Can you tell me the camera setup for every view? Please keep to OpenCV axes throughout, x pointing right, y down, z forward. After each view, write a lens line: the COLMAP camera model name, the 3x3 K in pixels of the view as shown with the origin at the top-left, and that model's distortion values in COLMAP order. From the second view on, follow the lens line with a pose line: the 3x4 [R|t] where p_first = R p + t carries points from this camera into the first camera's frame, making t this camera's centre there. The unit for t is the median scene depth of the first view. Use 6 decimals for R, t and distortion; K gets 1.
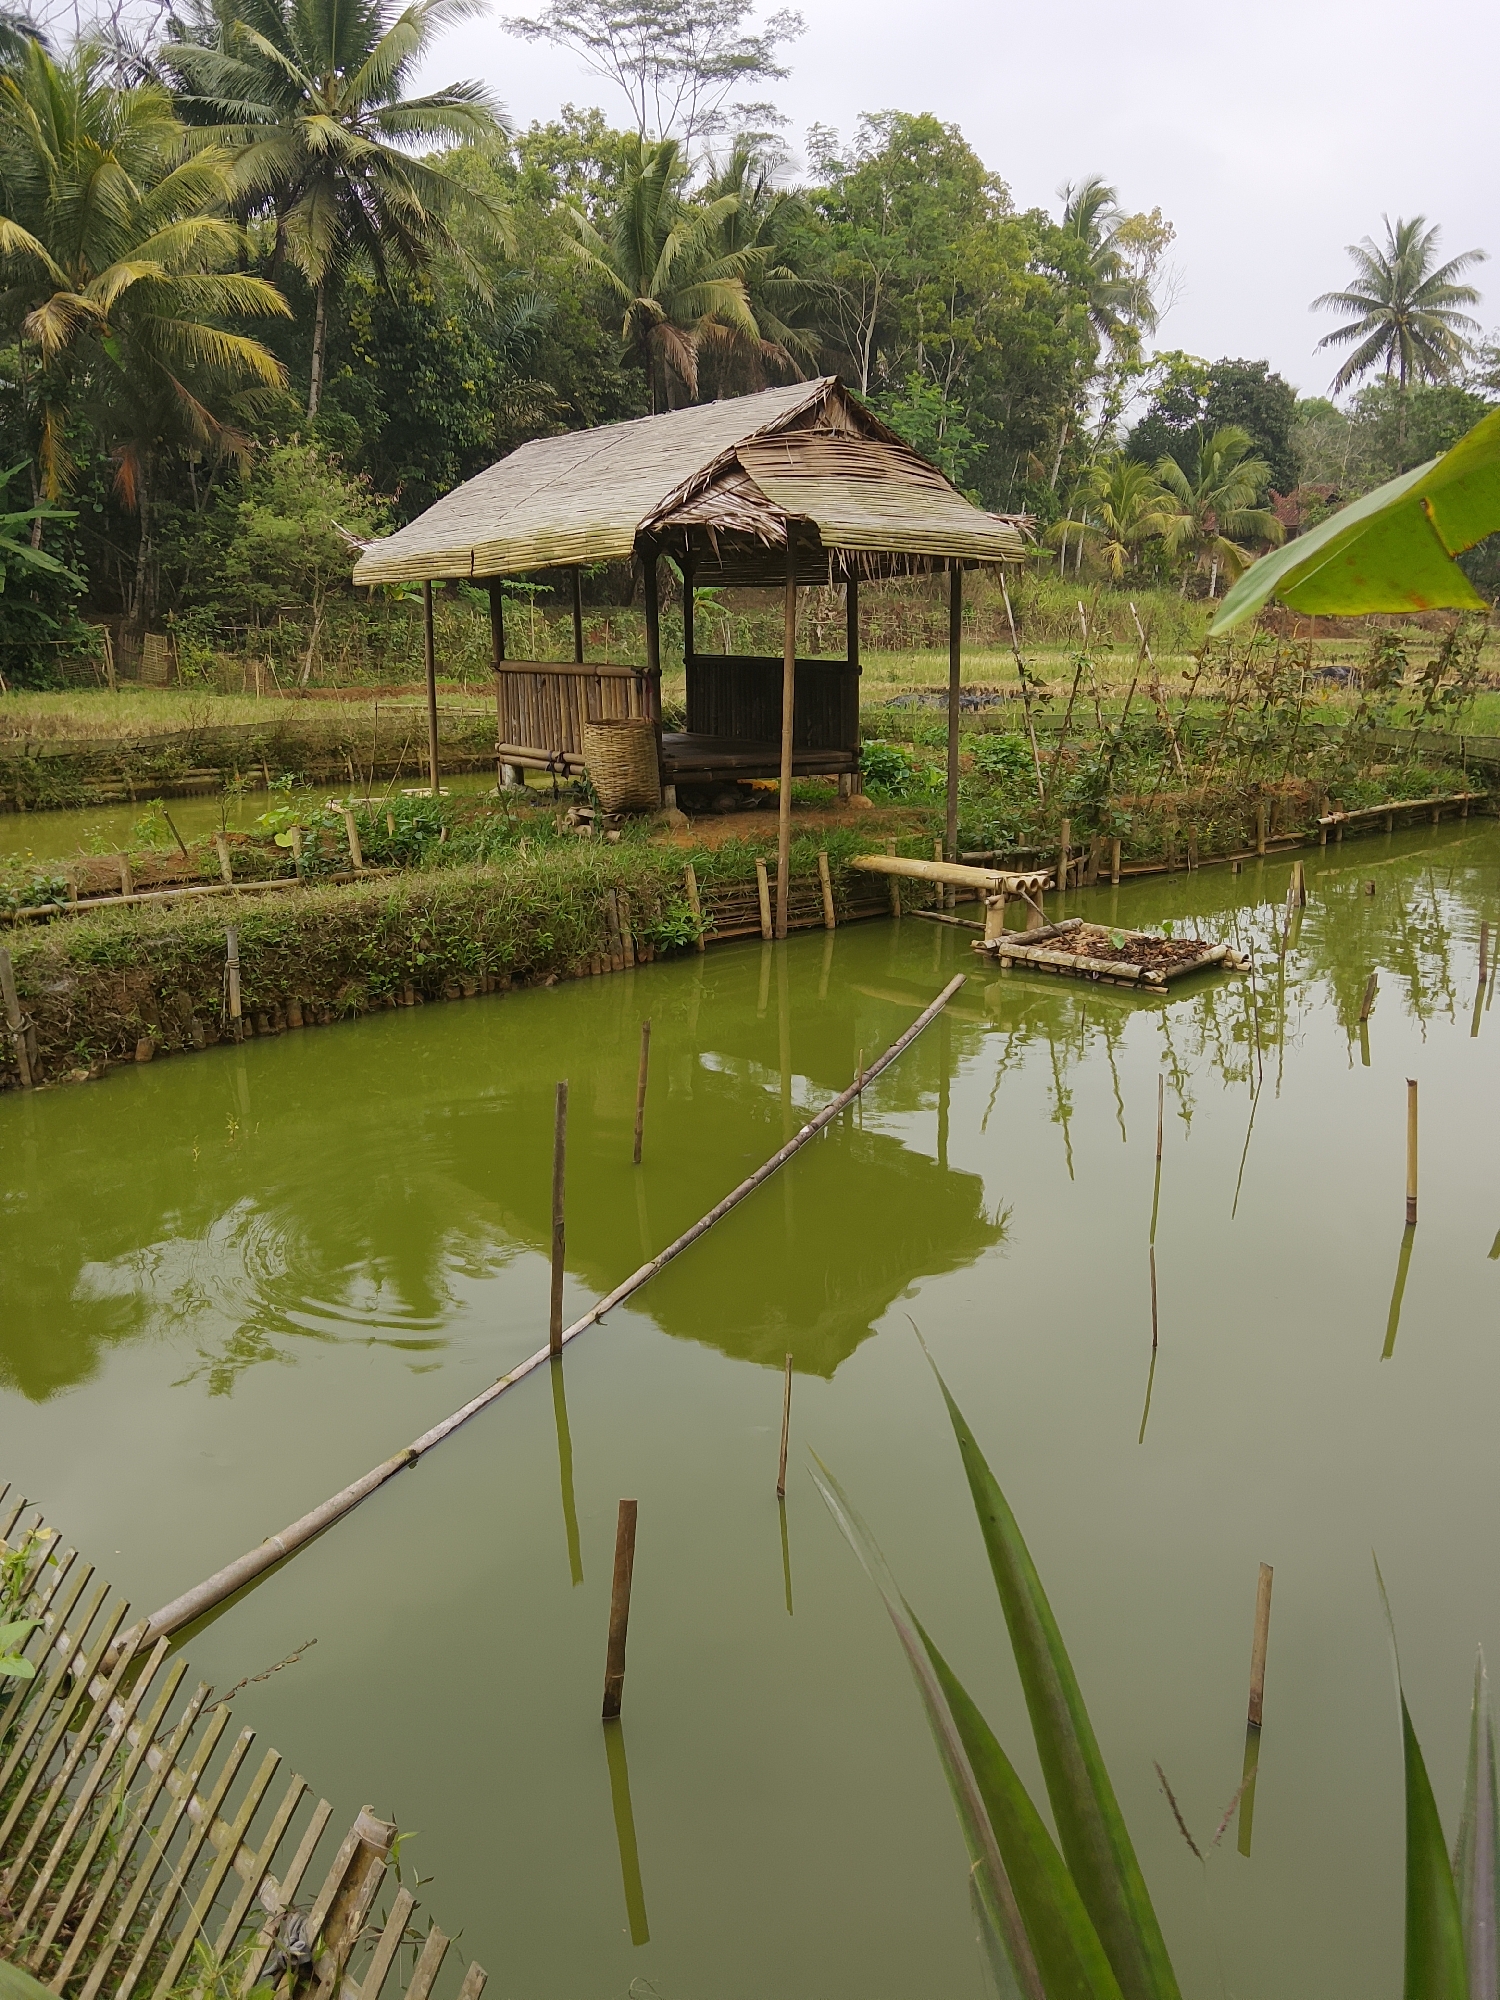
lens RADIAL K [[1574.9, 0, 753.2], [0, 1574.9, 1064.1], [0, 0, 1]] dist [0.010555, -0.053673]
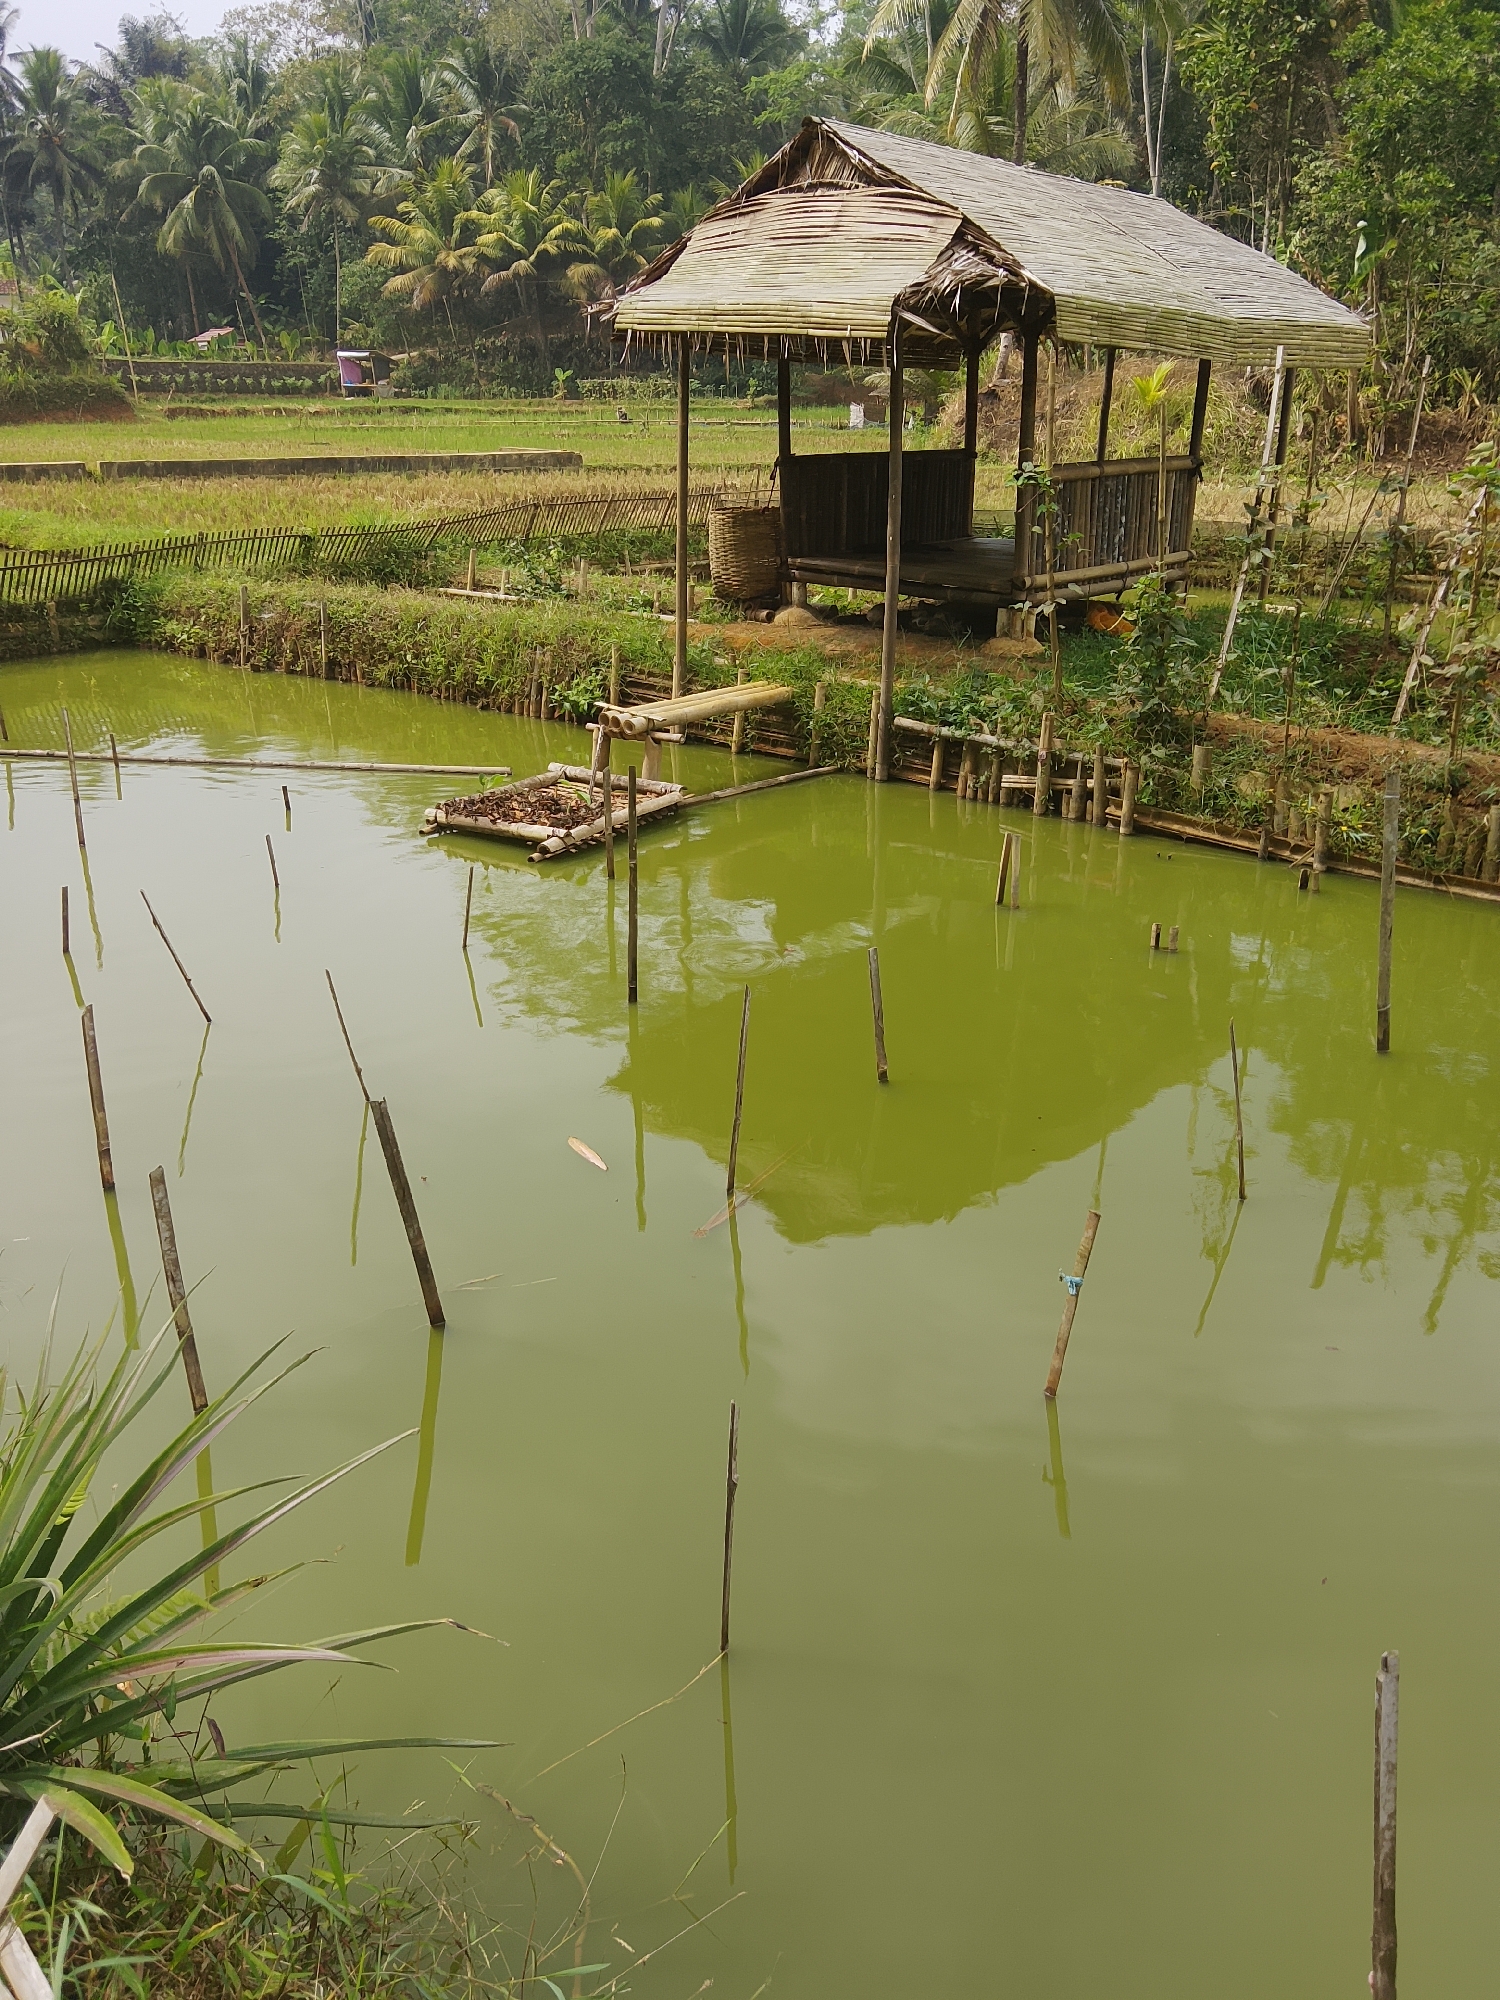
lens RADIAL K [[1624.9, 0, 719.6], [0, 1624.9, 995.3], [0, 0, 1]] dist [0.019430, -0.038198]
pose [[0.119333, 0.348318, -0.929750, 0.968043], [-0.279200, 0.910425, 0.305243, -0.241119], [0.952789, 0.223161, 0.205894, 0.817200]]
